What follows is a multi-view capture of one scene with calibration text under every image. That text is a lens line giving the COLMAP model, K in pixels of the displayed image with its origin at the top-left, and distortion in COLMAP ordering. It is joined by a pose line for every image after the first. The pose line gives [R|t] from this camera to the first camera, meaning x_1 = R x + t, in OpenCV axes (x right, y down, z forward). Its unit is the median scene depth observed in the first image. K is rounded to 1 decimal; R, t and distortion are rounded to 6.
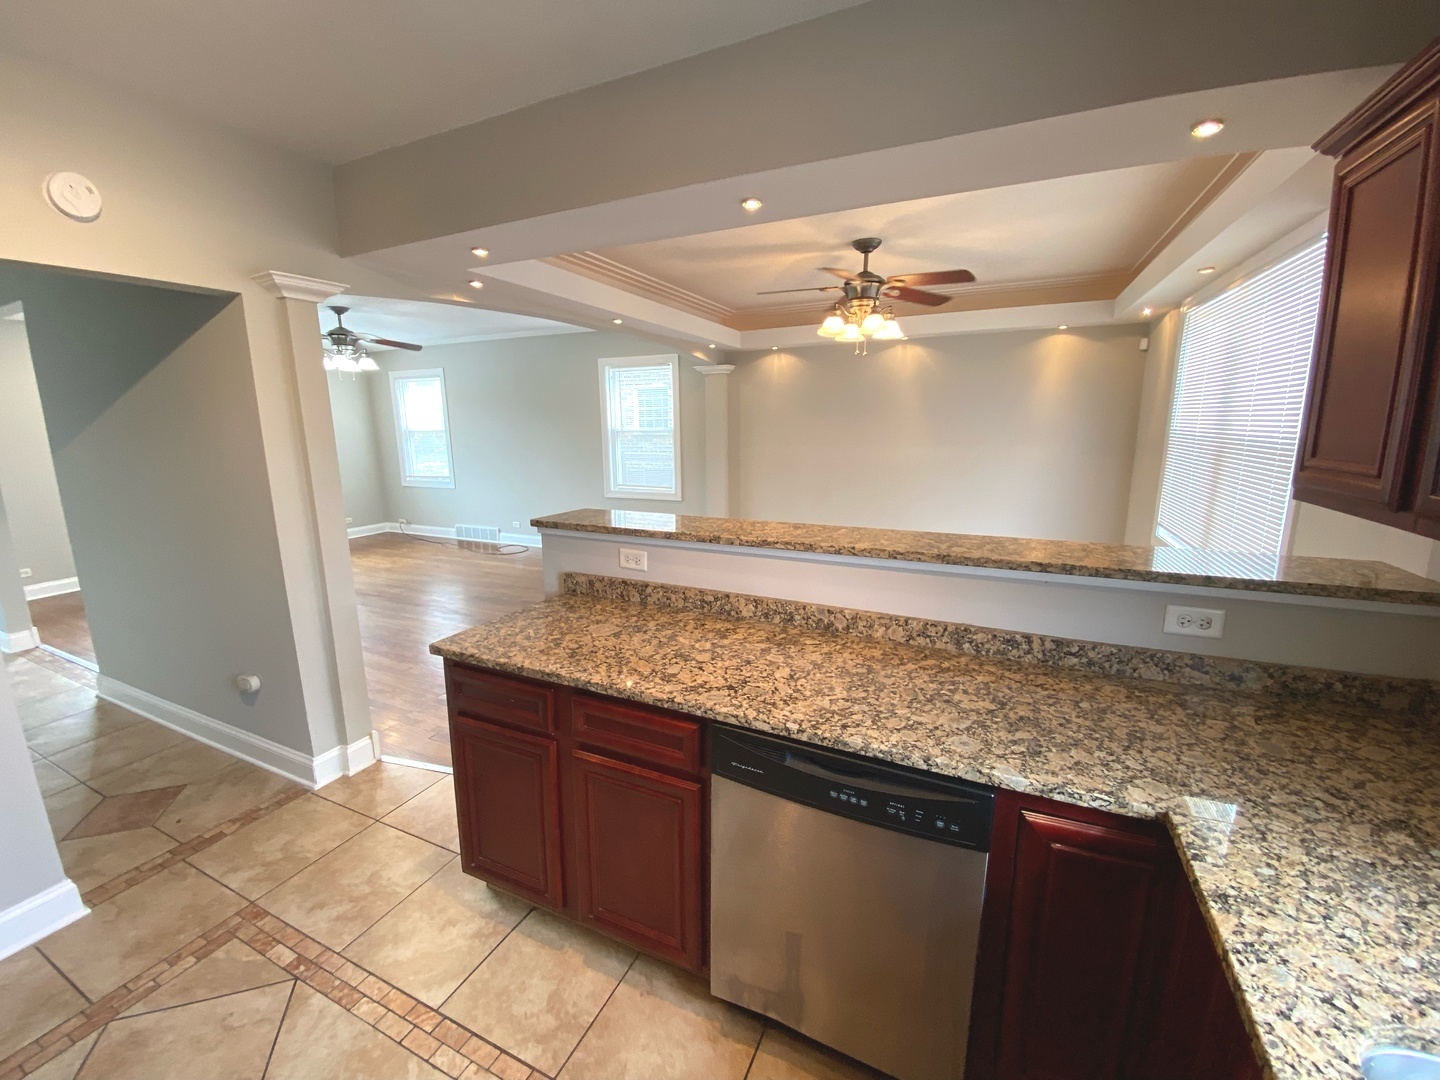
lens RADIAL K [[581.4, 0, 714.5], [0, 581.4, 535.4], [0, 0, 1]] dist [0.035412, -0.025661]
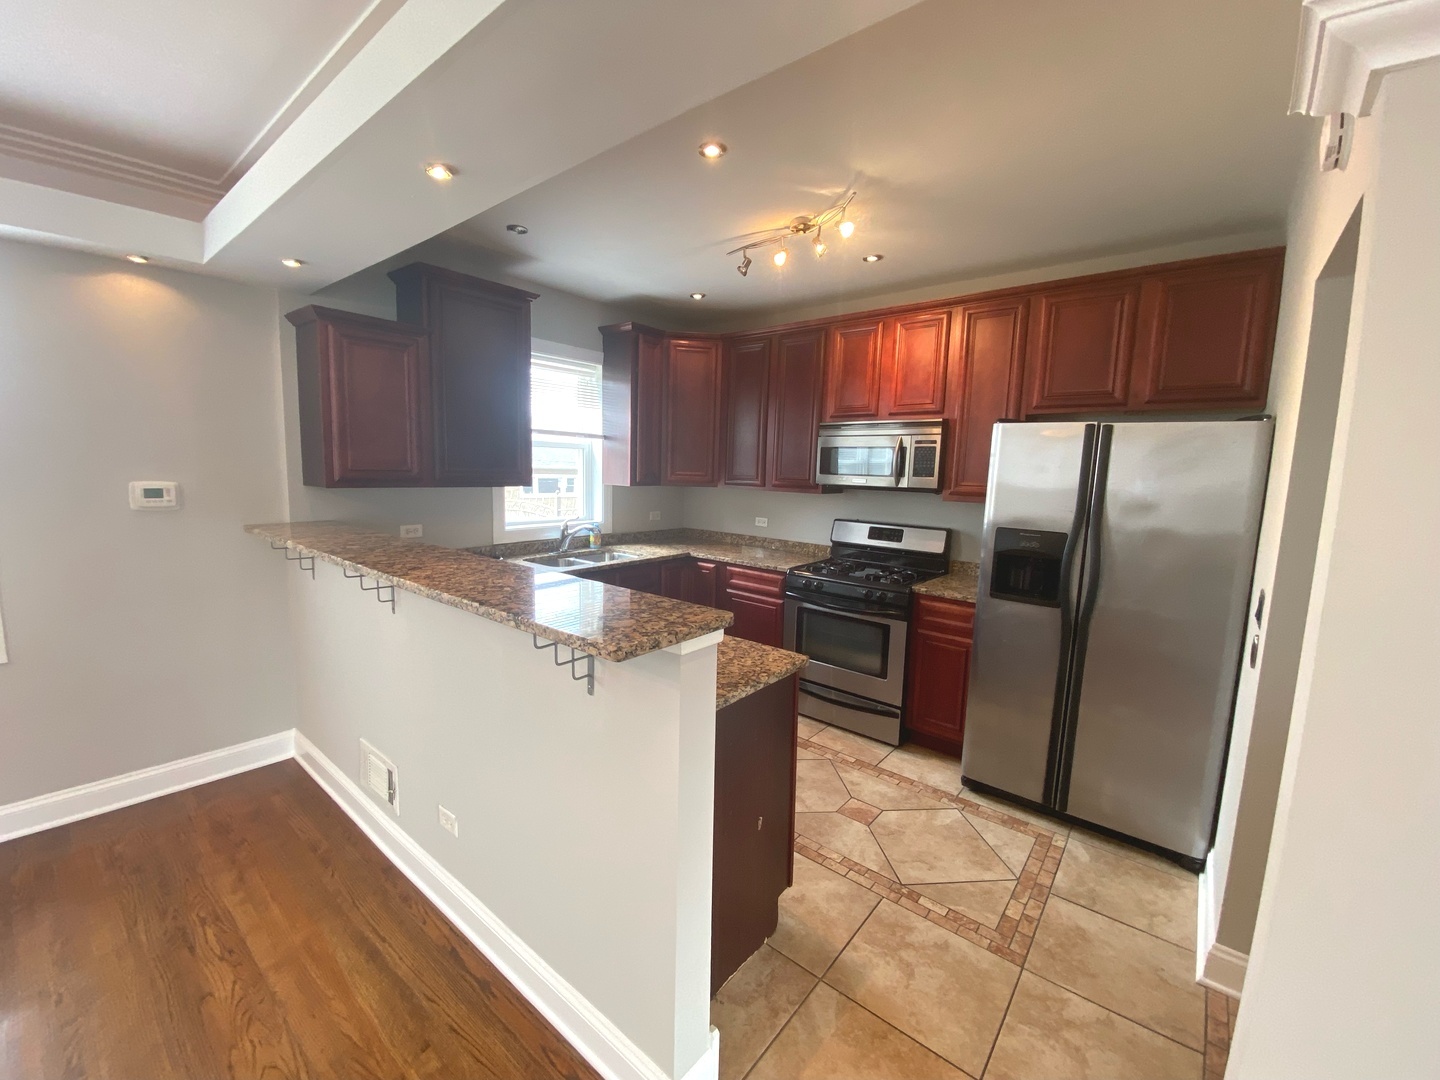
lens RADIAL K [[580.7, 0, 715.9], [0, 580.7, 535.9], [0, 0, 1]] dist [0.031392, -0.026989]
pose [[-0.969010, -0.047665, 0.242379, -0.552019], [0.027503, 0.954287, 0.297623, -0.341106], [-0.245485, 0.295066, -0.923403, 1.914029]]
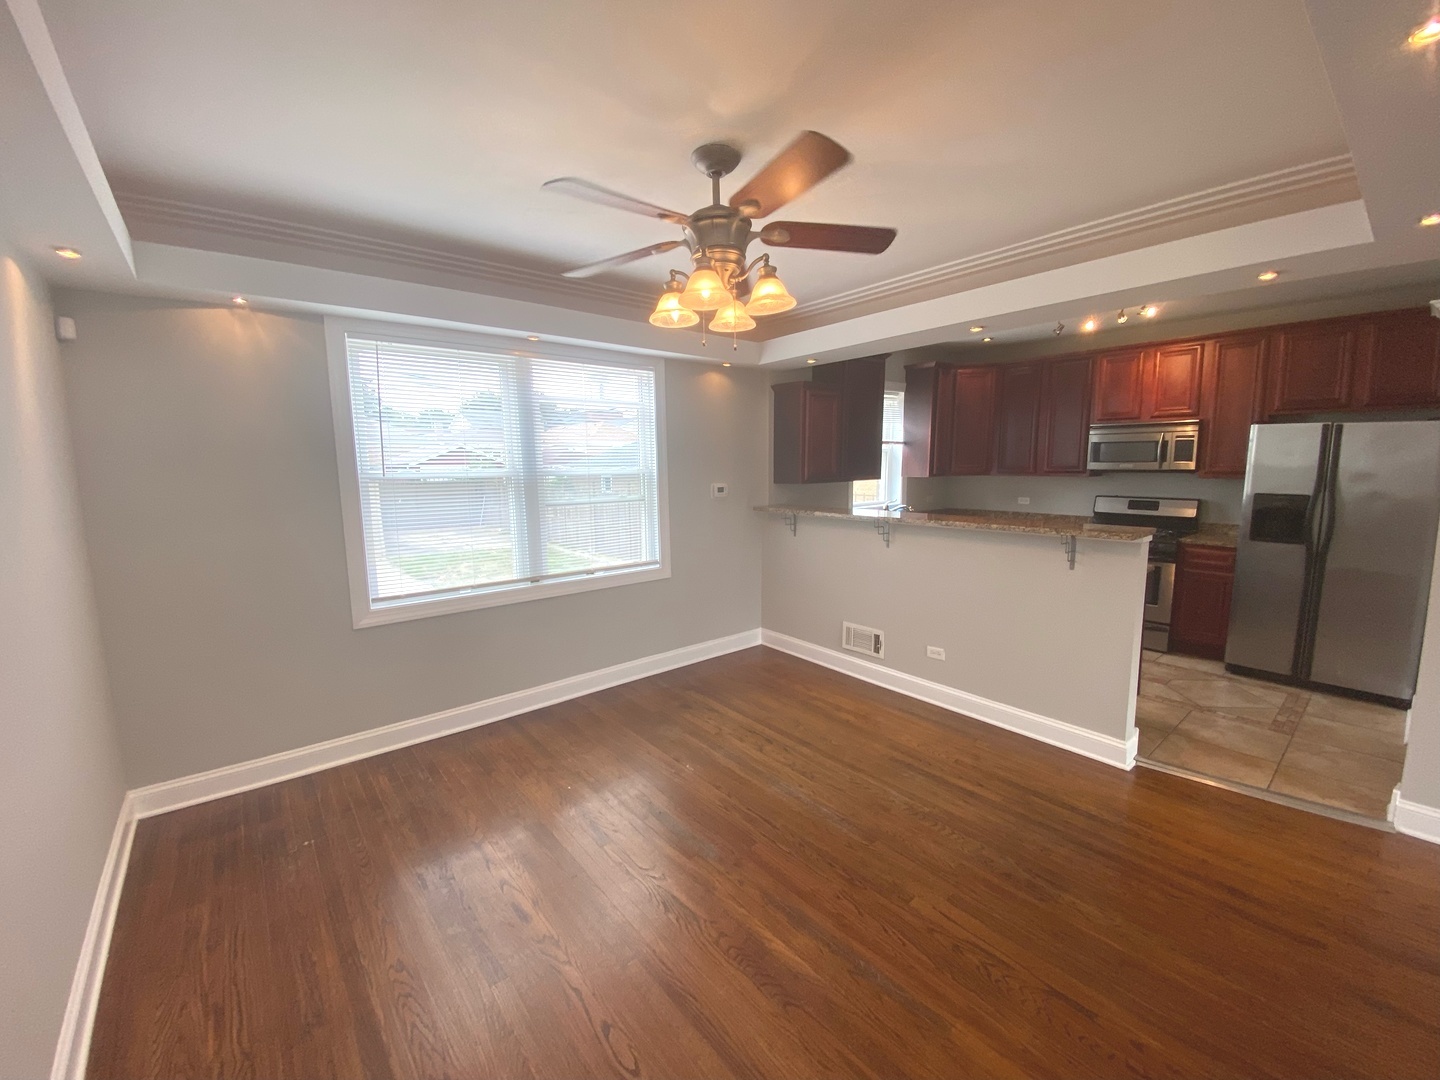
lens RADIAL K [[580.7, 0, 715.9], [0, 580.7, 535.9], [0, 0, 1]] dist [0.031392, -0.026989]
pose [[-0.900665, -0.033300, 0.433236, -0.016372], [0.105218, 0.950671, 0.291812, -0.607173], [-0.421582, 0.308409, -0.852732, 3.147612]]
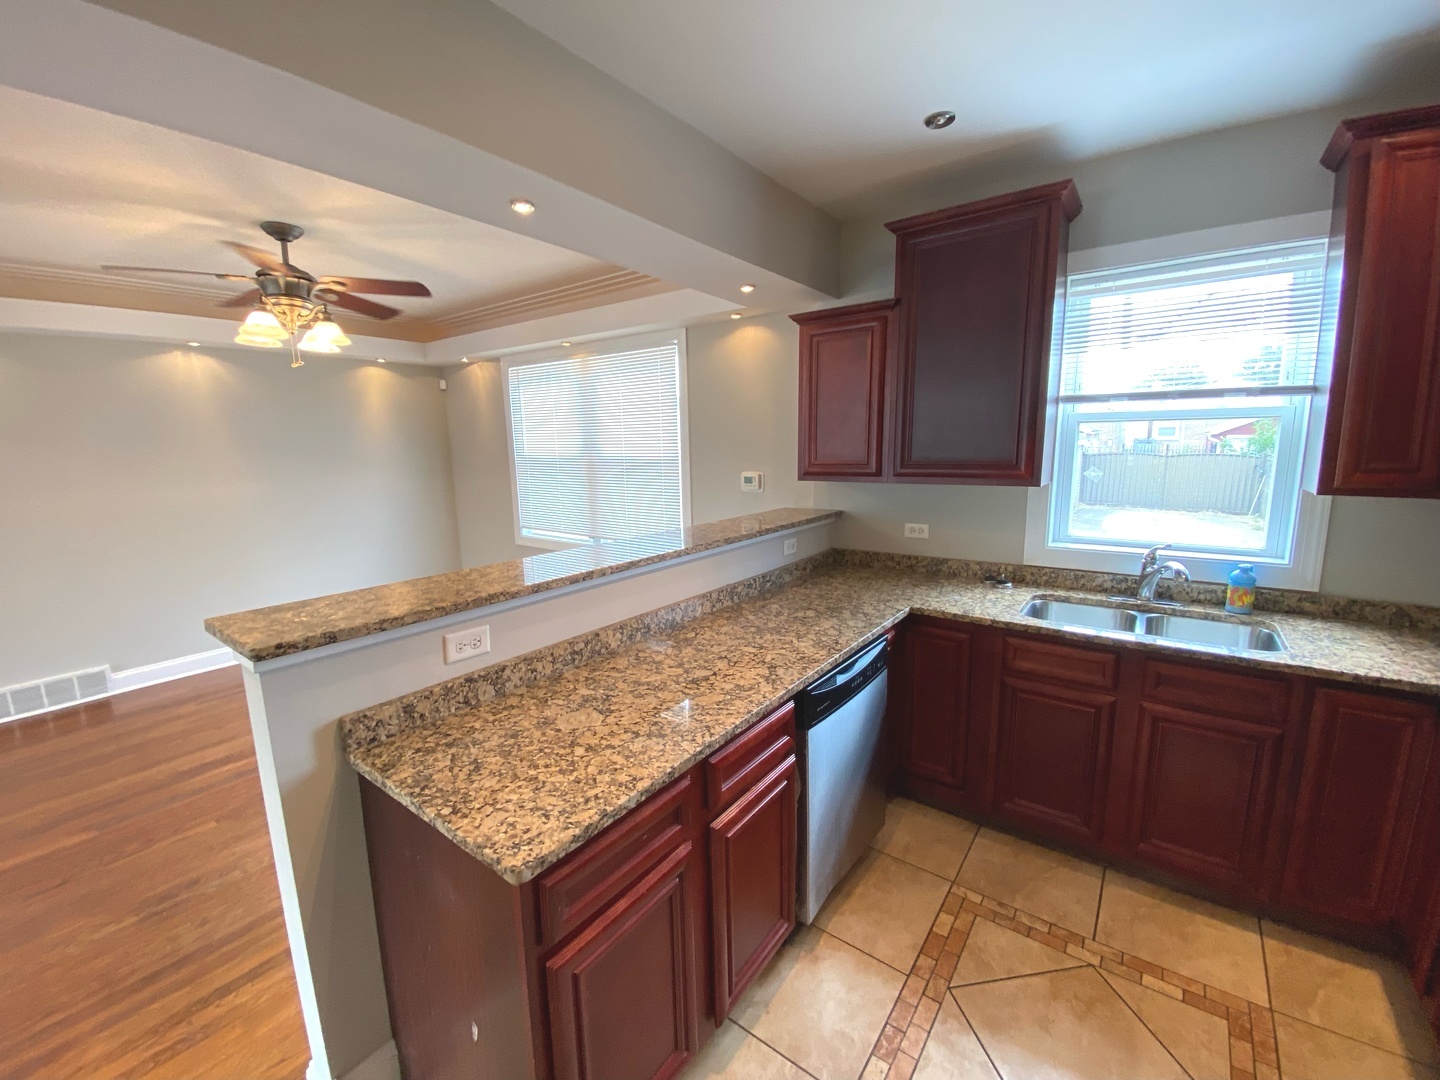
lens RADIAL K [[580.7, 0, 715.9], [0, 580.7, 535.9], [0, 0, 1]] dist [0.031392, -0.026989]
pose [[0.202261, -0.152617, 0.967367, -0.881911], [0.202519, 0.972950, 0.111155, -0.121708], [-0.958163, 0.173428, 0.227697, 0.642942]]
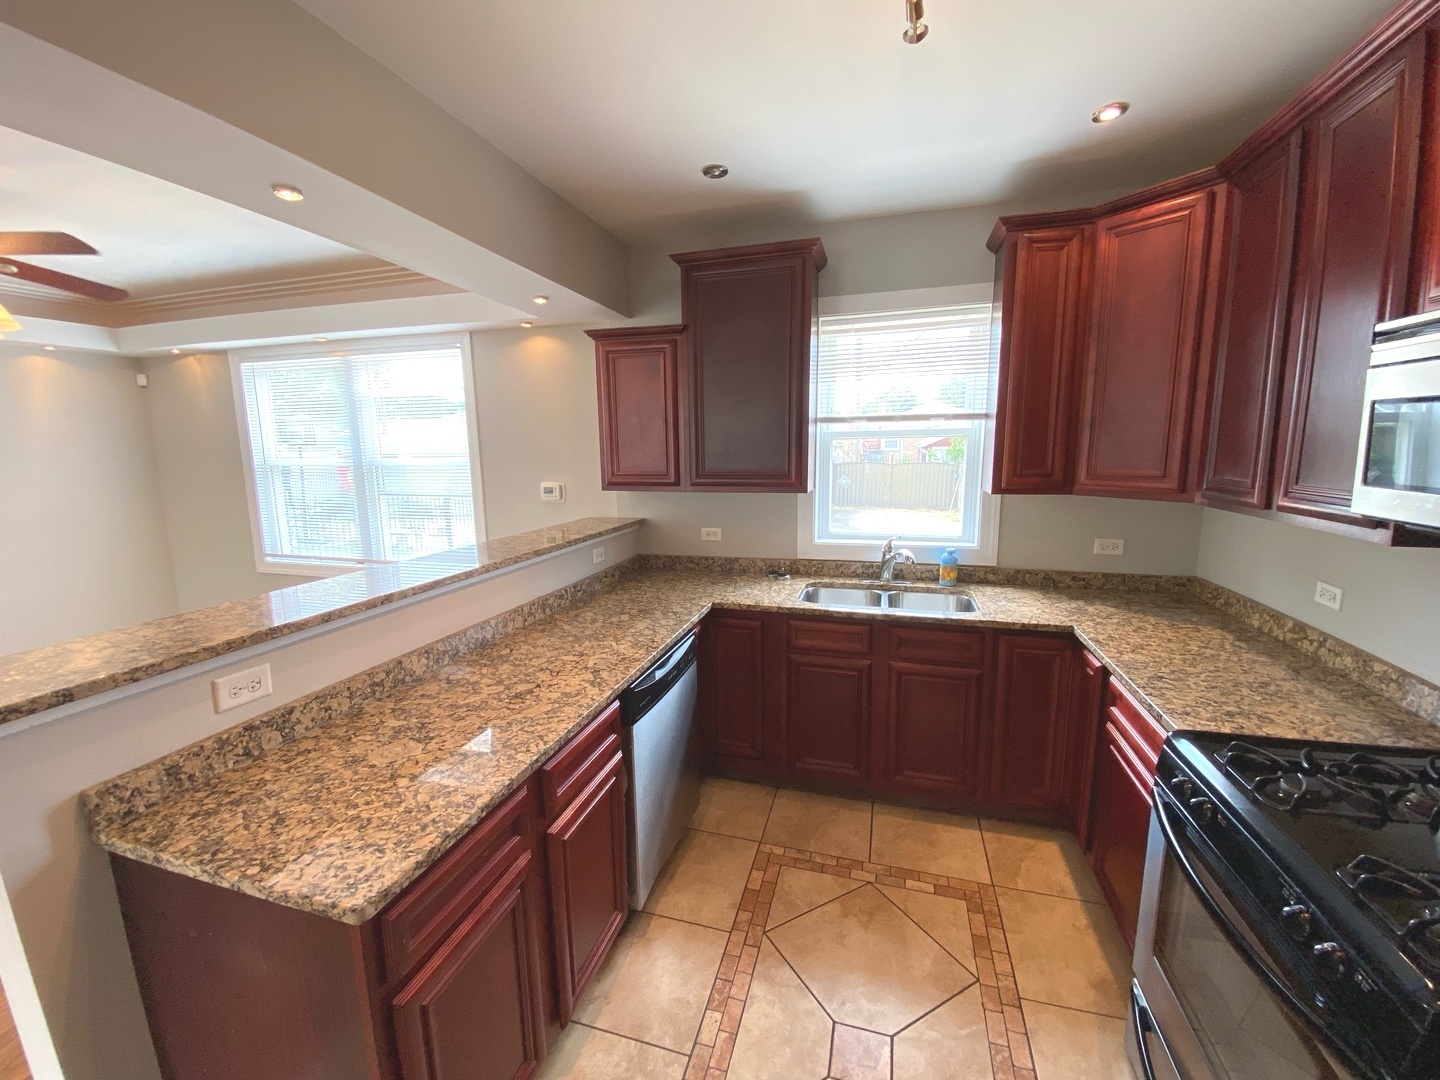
lens RADIAL K [[580.7, 0, 715.9], [0, 580.7, 535.9], [0, 0, 1]] dist [0.031392, -0.026989]
pose [[-0.155034, -0.139403, 0.978024, -0.944512], [0.201368, 0.964751, 0.169432, -0.136937], [-0.967169, 0.223210, -0.121498, 0.679713]]
